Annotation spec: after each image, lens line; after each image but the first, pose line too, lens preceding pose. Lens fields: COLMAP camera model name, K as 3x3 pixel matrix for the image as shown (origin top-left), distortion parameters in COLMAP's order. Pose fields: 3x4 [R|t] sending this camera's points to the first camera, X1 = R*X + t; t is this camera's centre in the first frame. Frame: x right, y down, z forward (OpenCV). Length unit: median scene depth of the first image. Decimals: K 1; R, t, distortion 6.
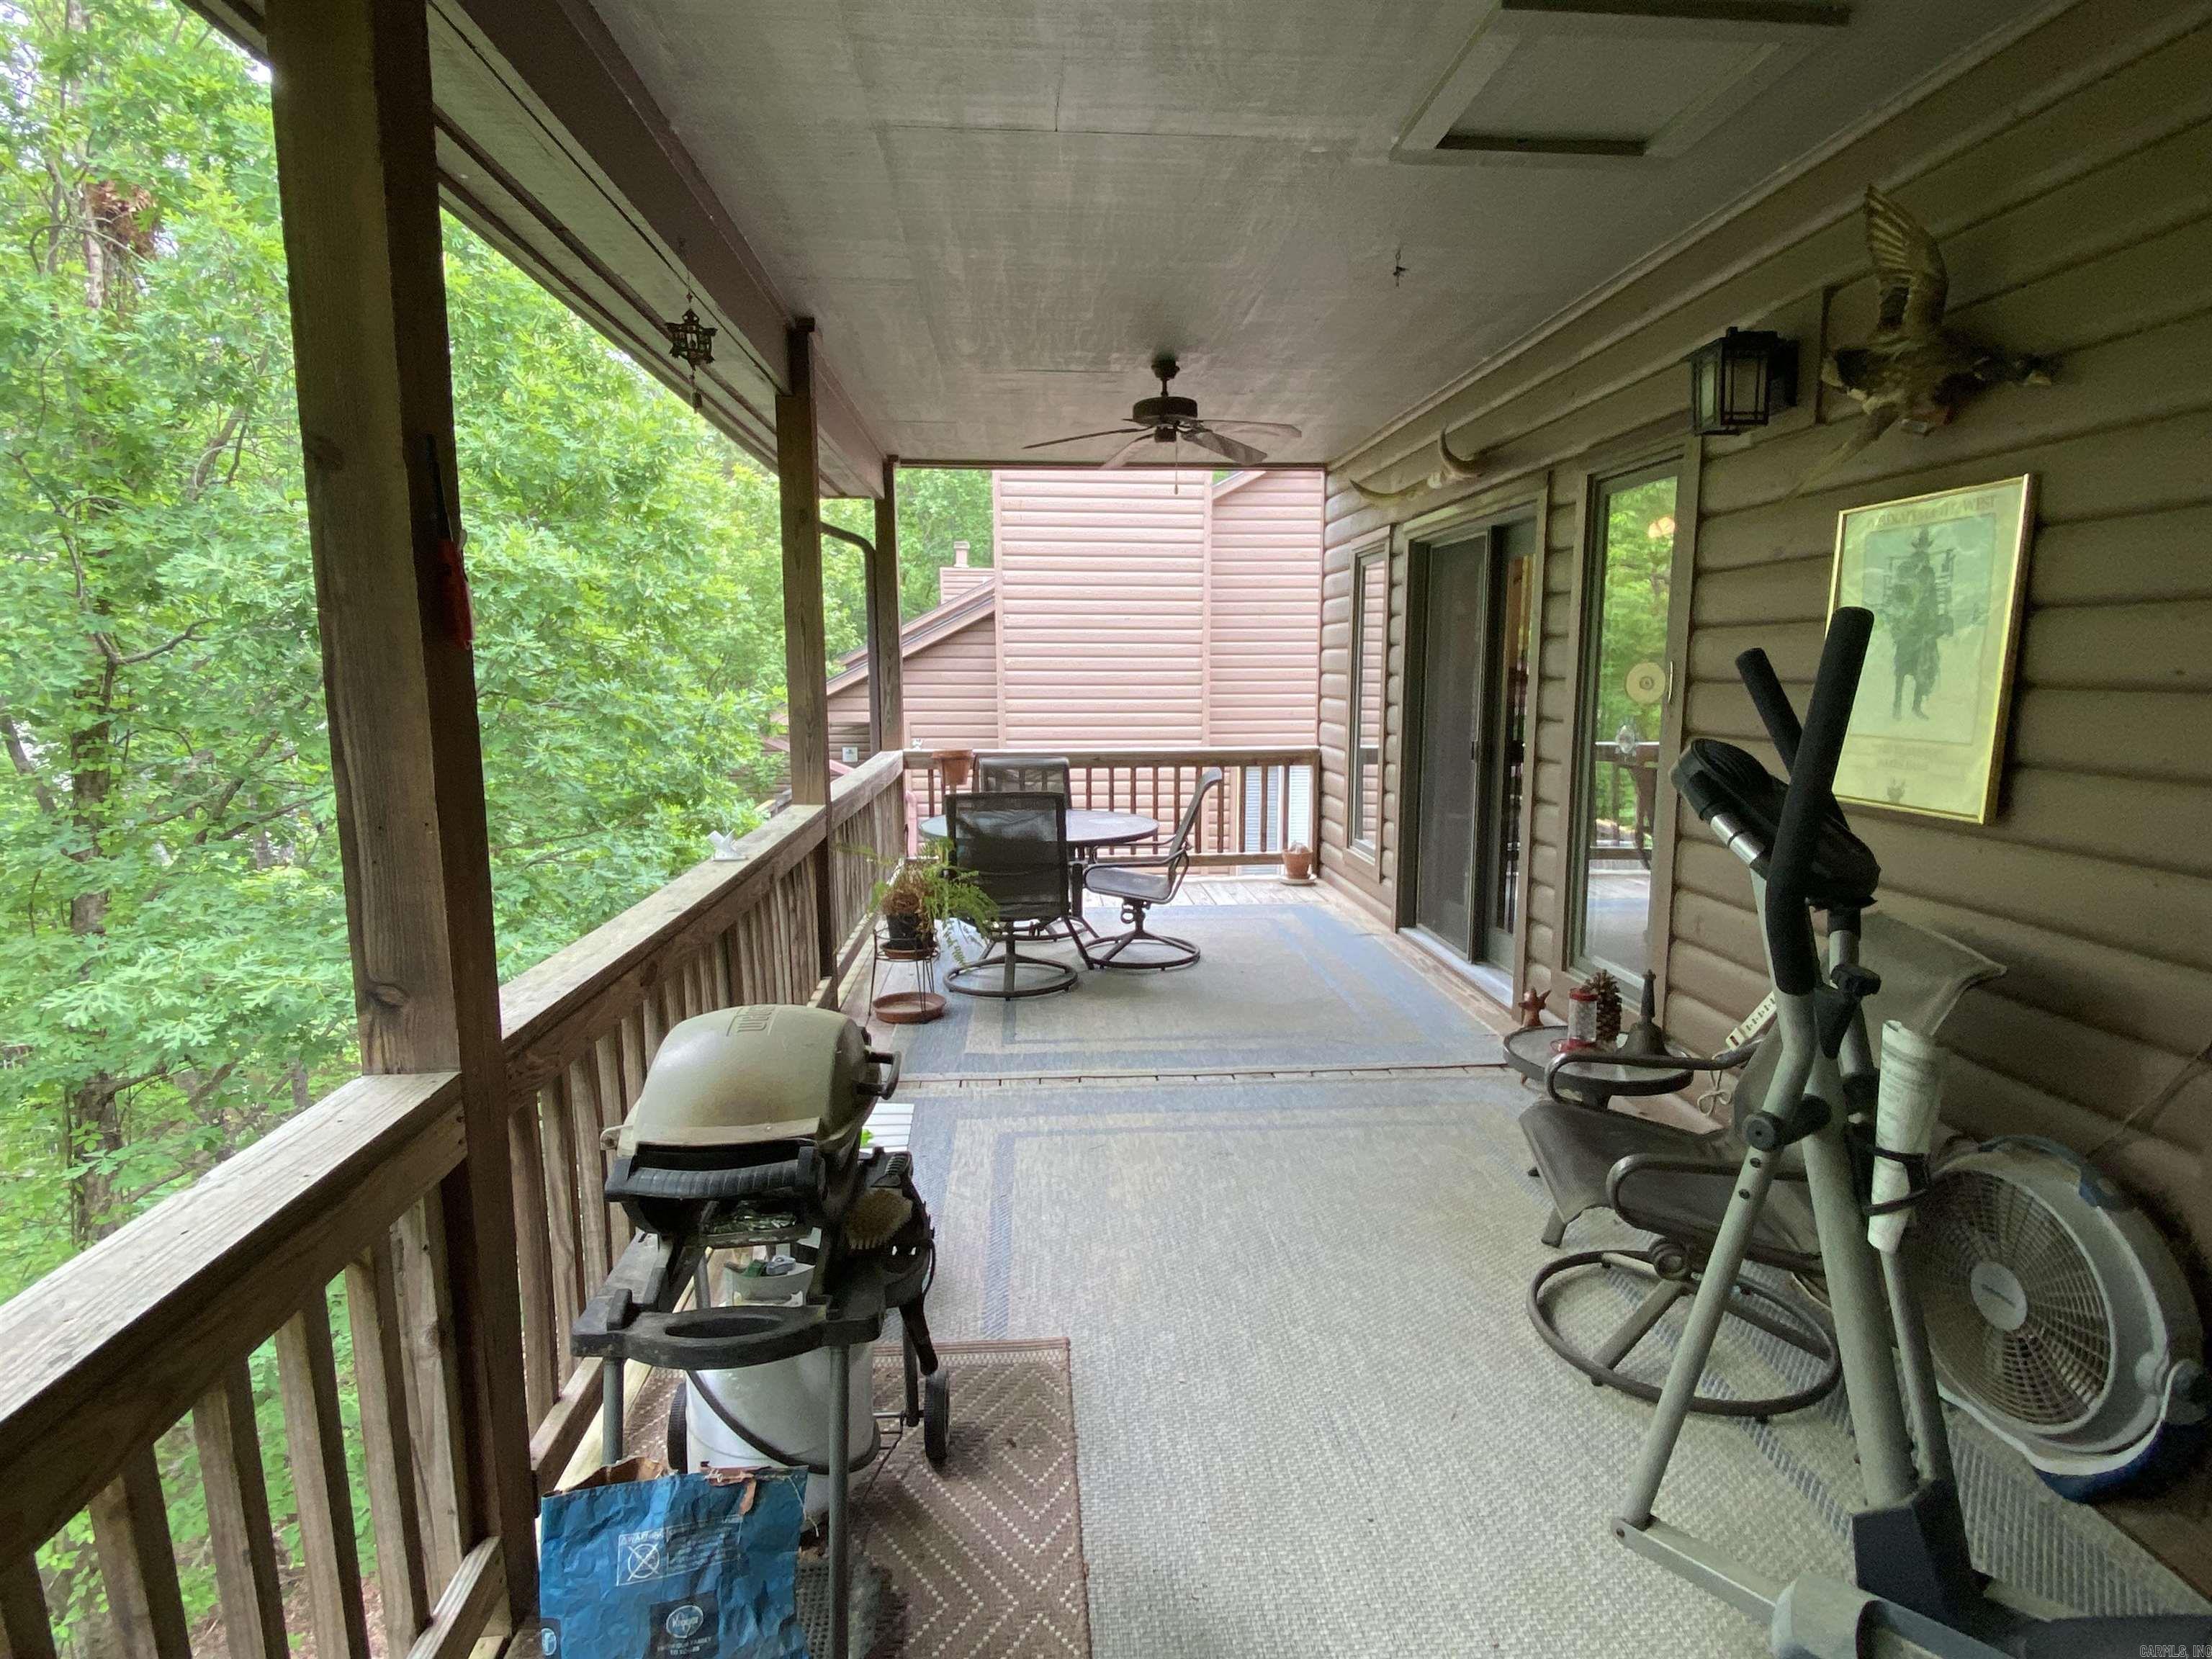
lens RADIAL K [[1148.3, 0, 1106.0], [0, 1148.3, 829.5], [0, 0, 1]] dist [0.031246, -0.040204]
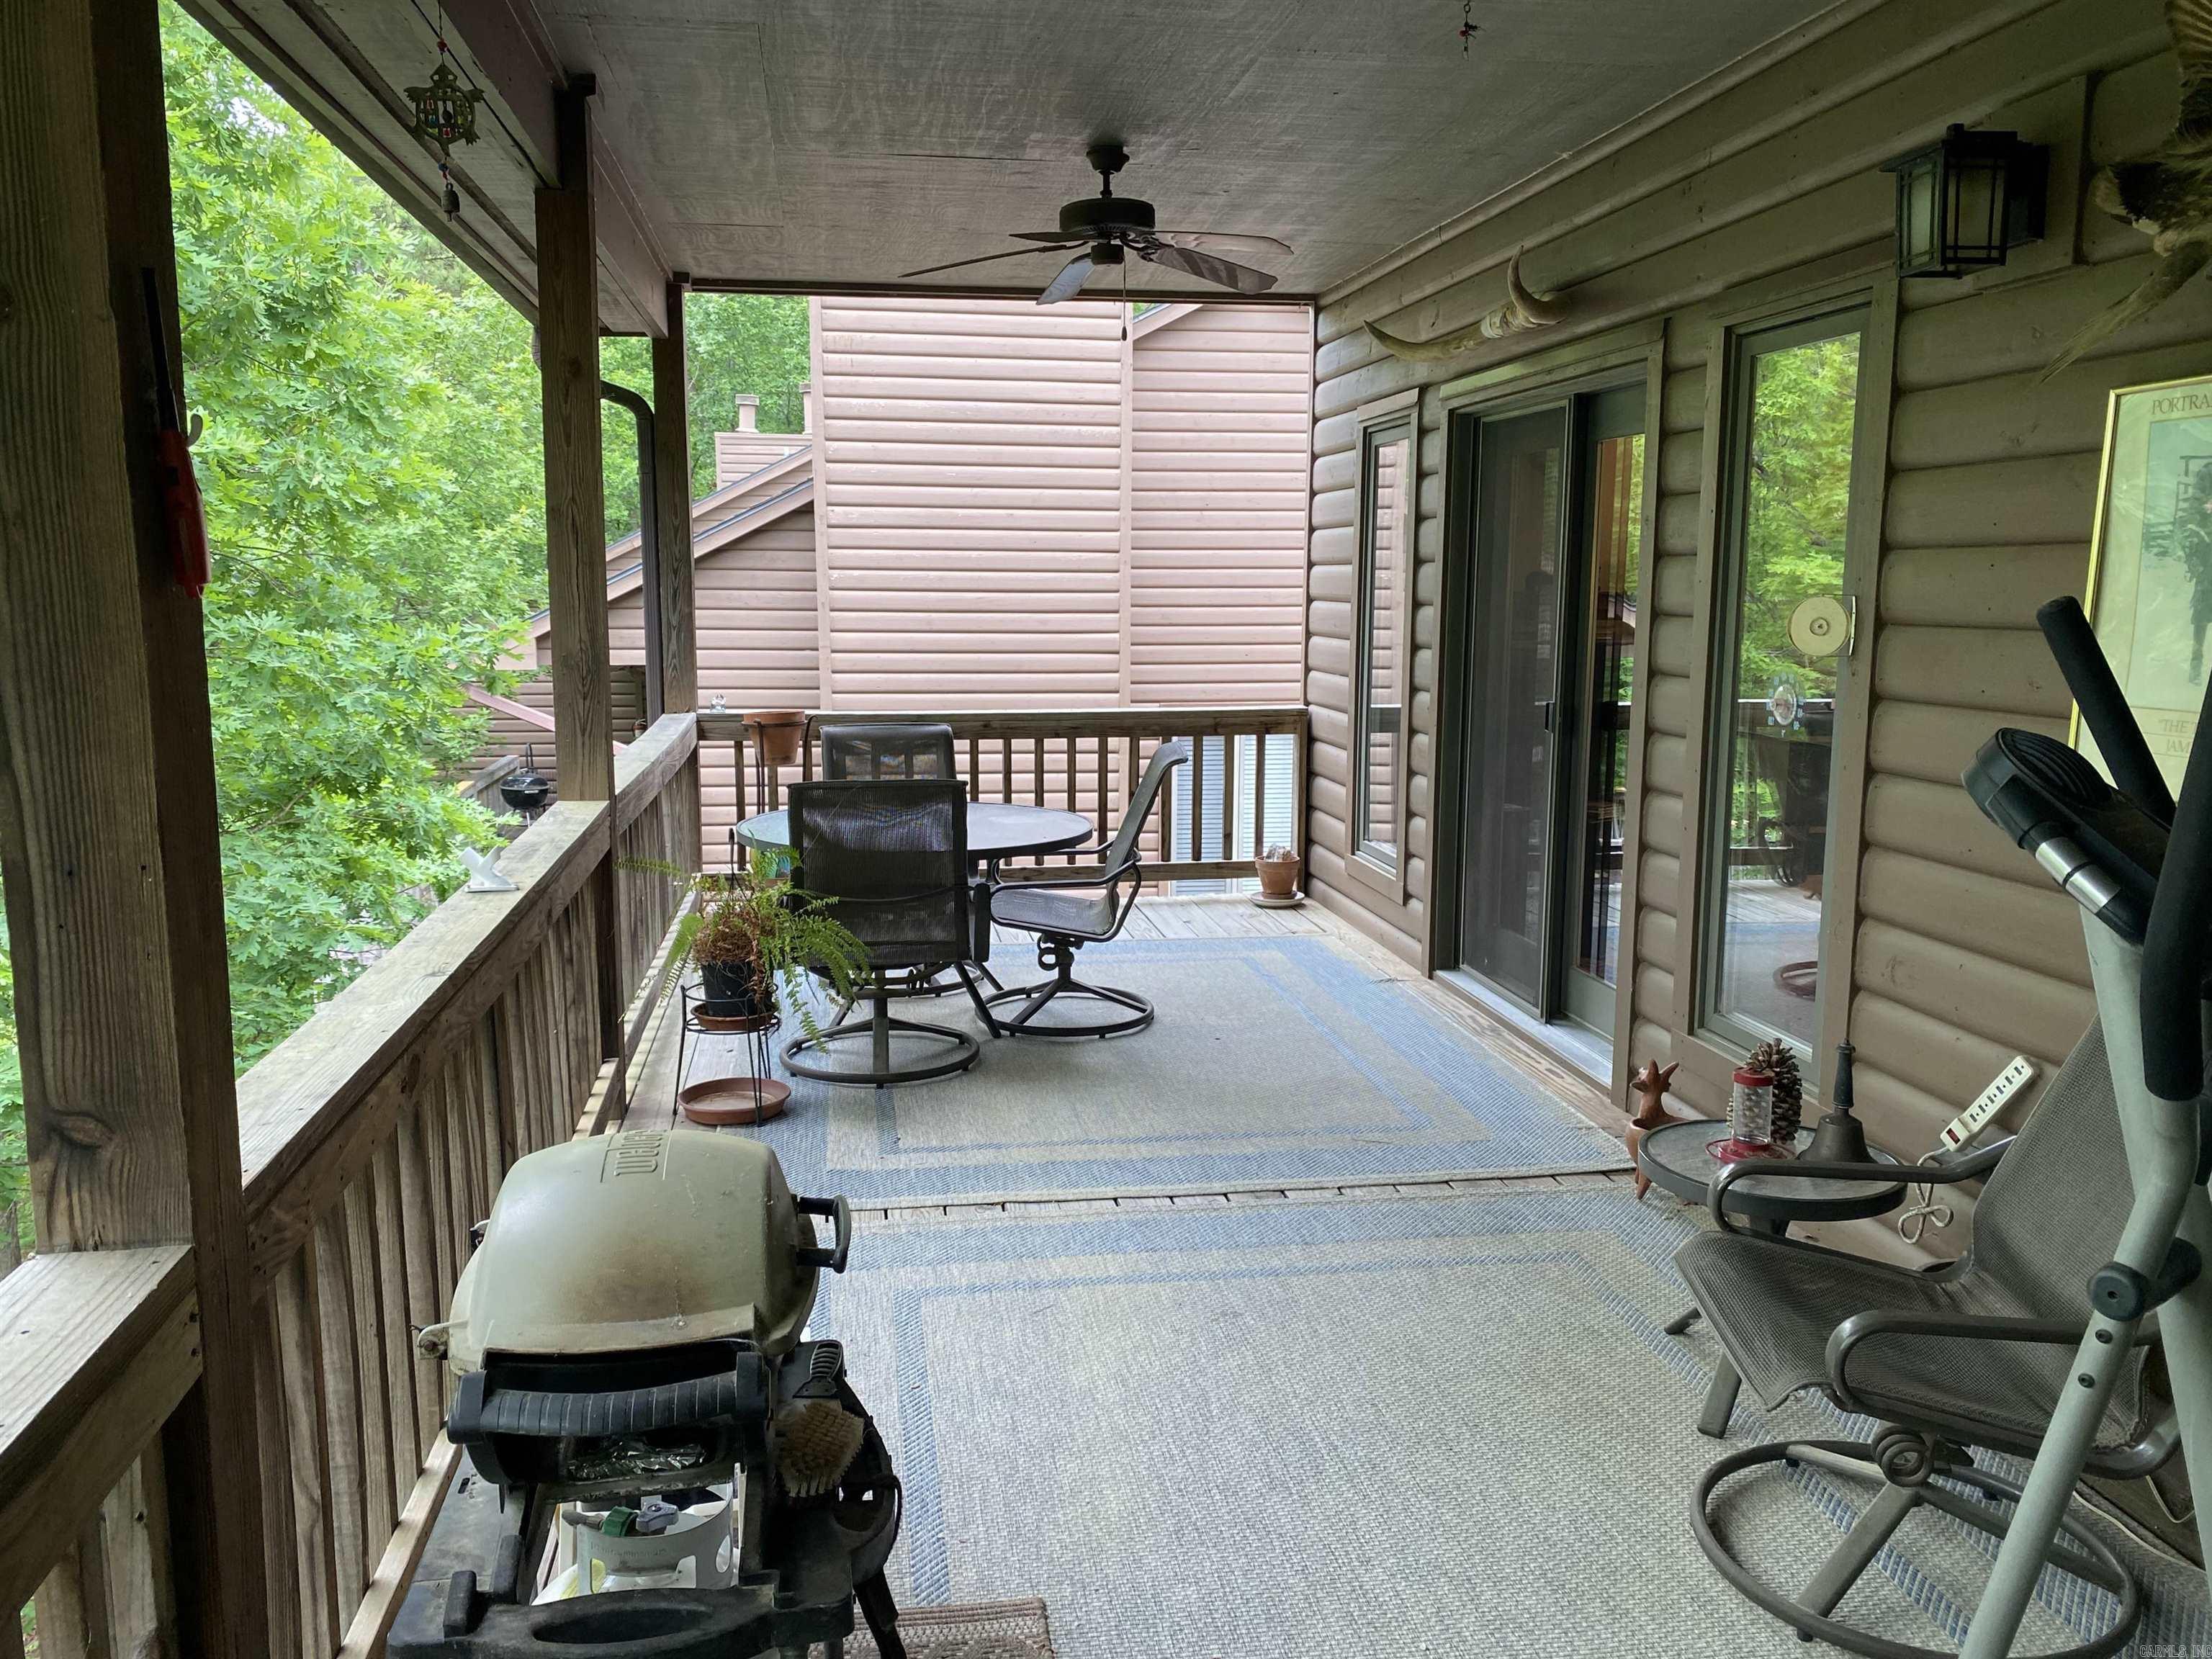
lens RADIAL K [[1688.1, 0, 1096.4], [0, 1688.1, 831.2], [0, 0, 1]] dist [-0.000256, 0.000761]
pose [[0.997783, -0.005456, 0.066335, -0.031154], [0.005206, 0.999979, 0.003949, -0.007015], [-0.066355, -0.003595, 0.997790, 0.004190]]
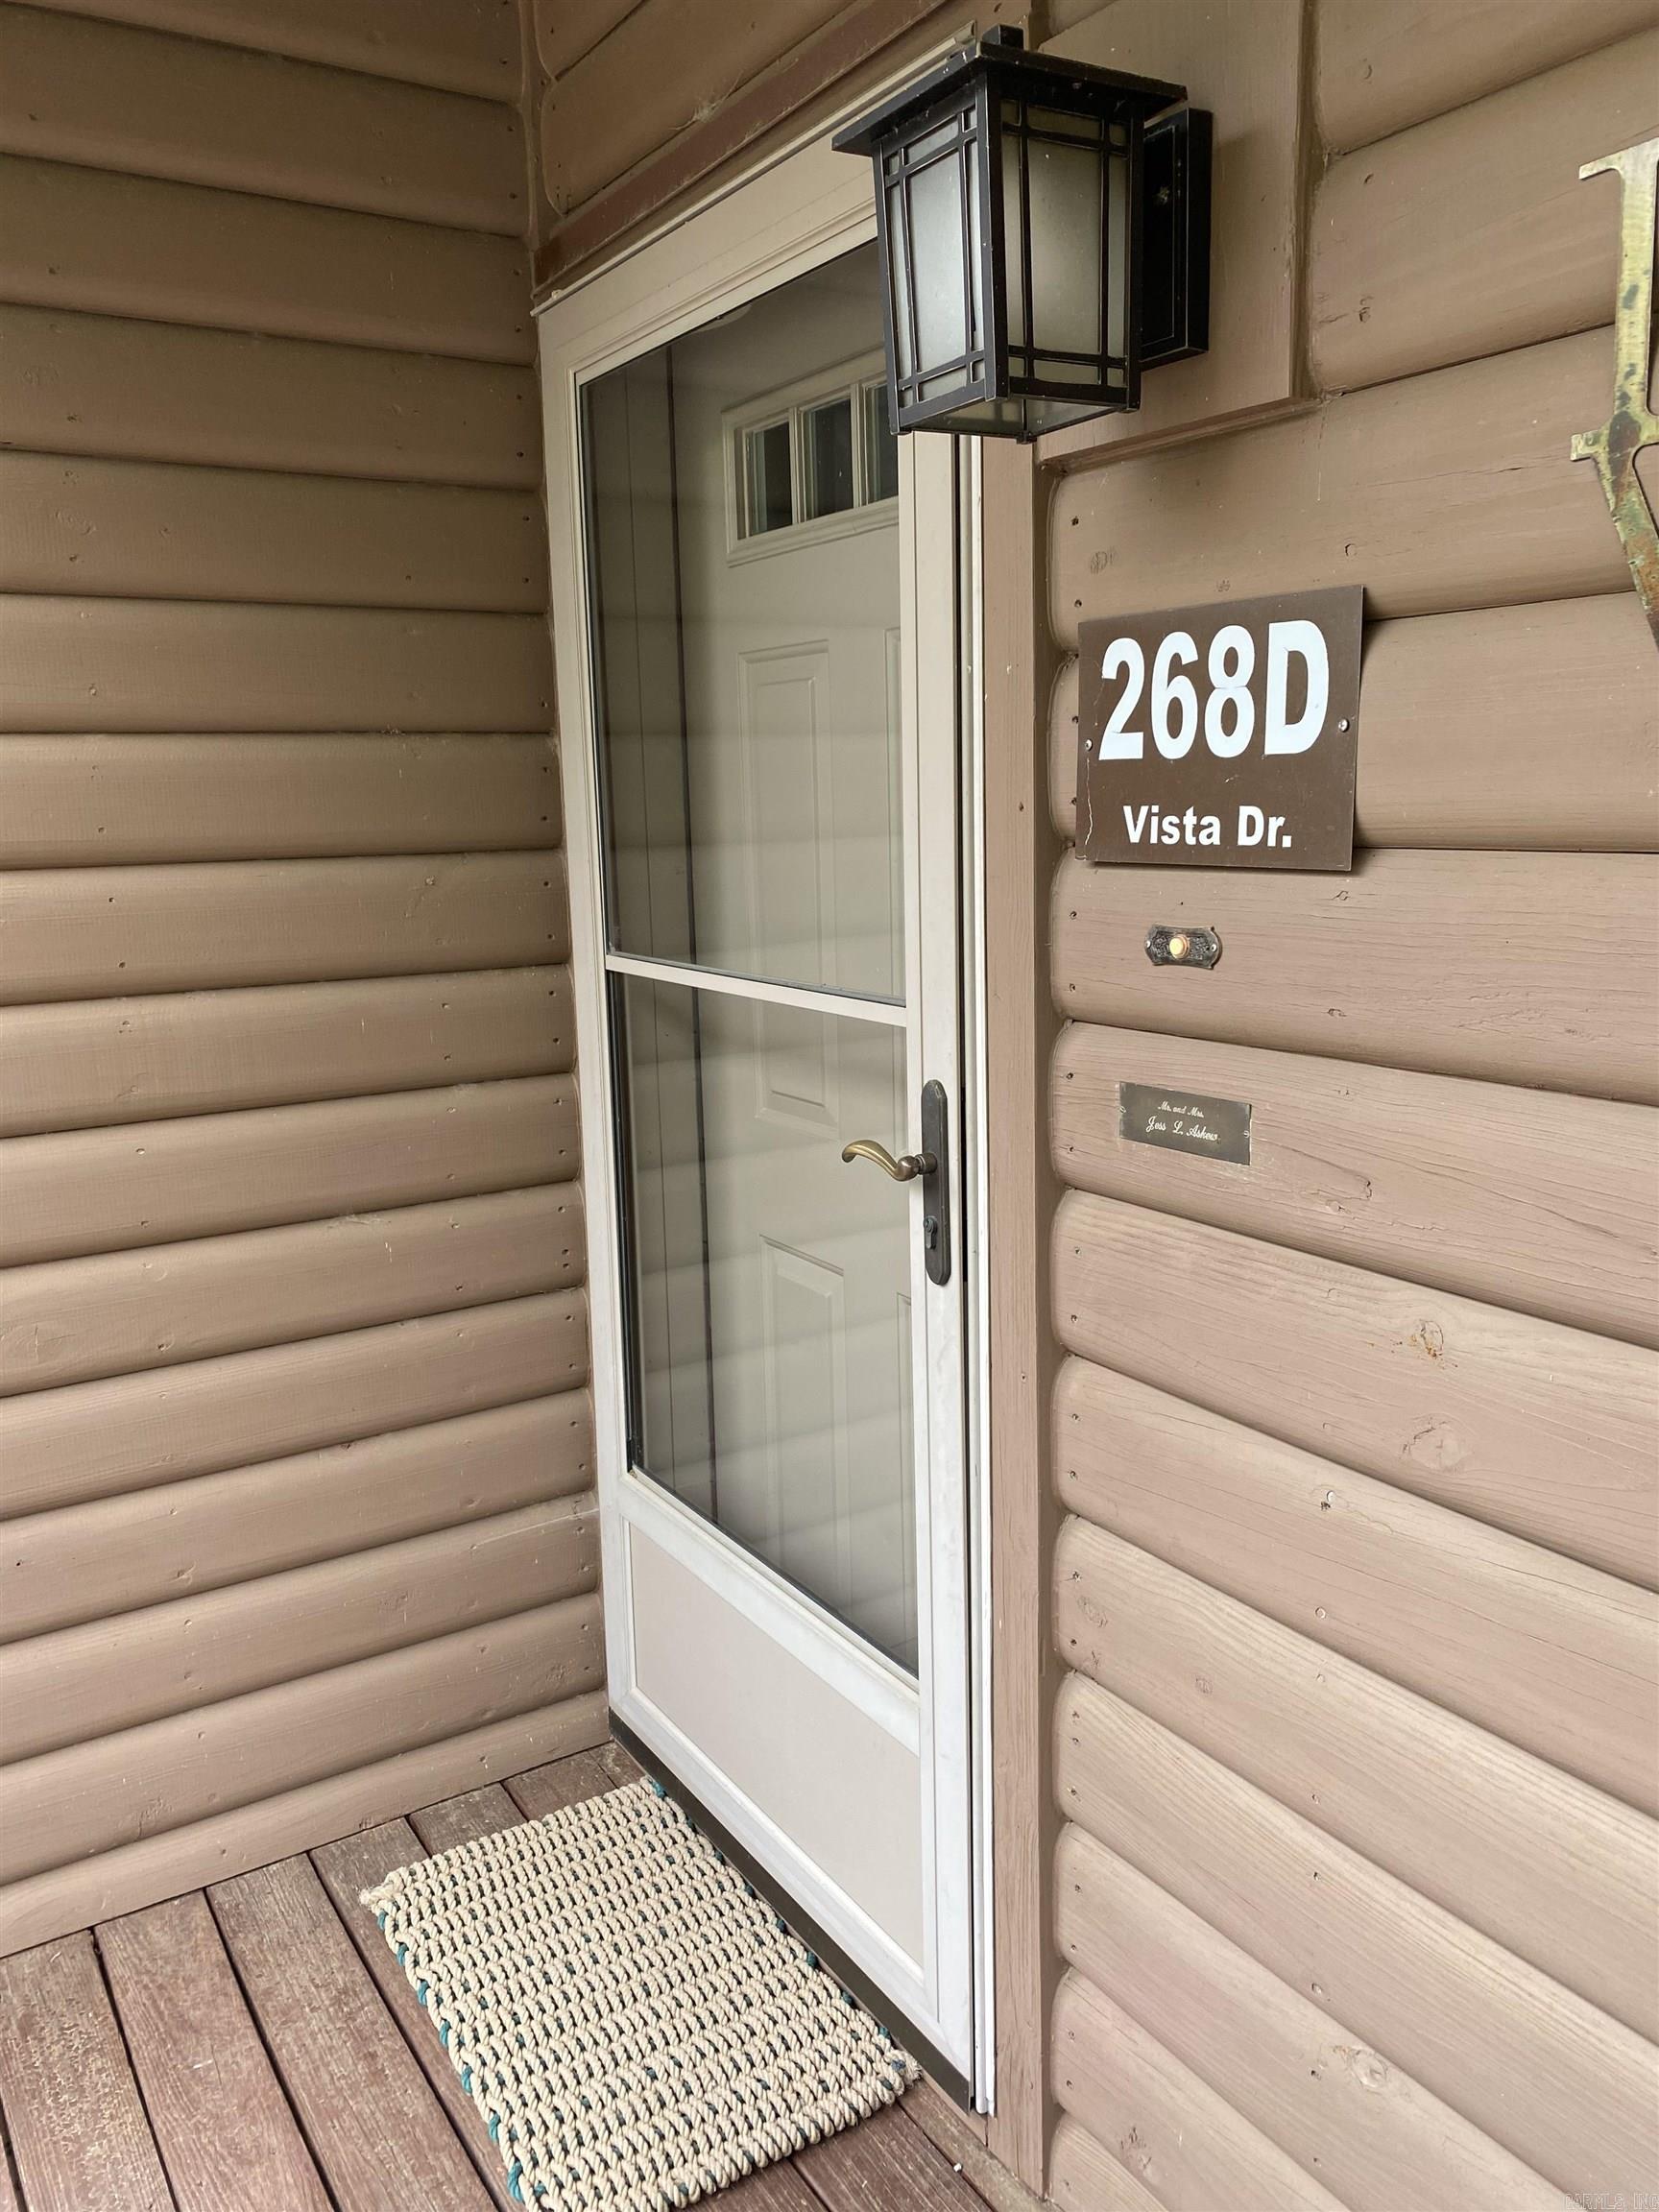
lens RADIAL K [[1686.5, 0, 829.5], [0, 1686.5, 1106.0], [0, 0, 1]] dist [0.015237, 0.006075]
pose [[0.887191, -0.105095, 0.449275, 0.183236], [0.088499, 0.994395, 0.057848, -0.128484], [-0.452836, -0.011562, 0.891519, 0.401762]]
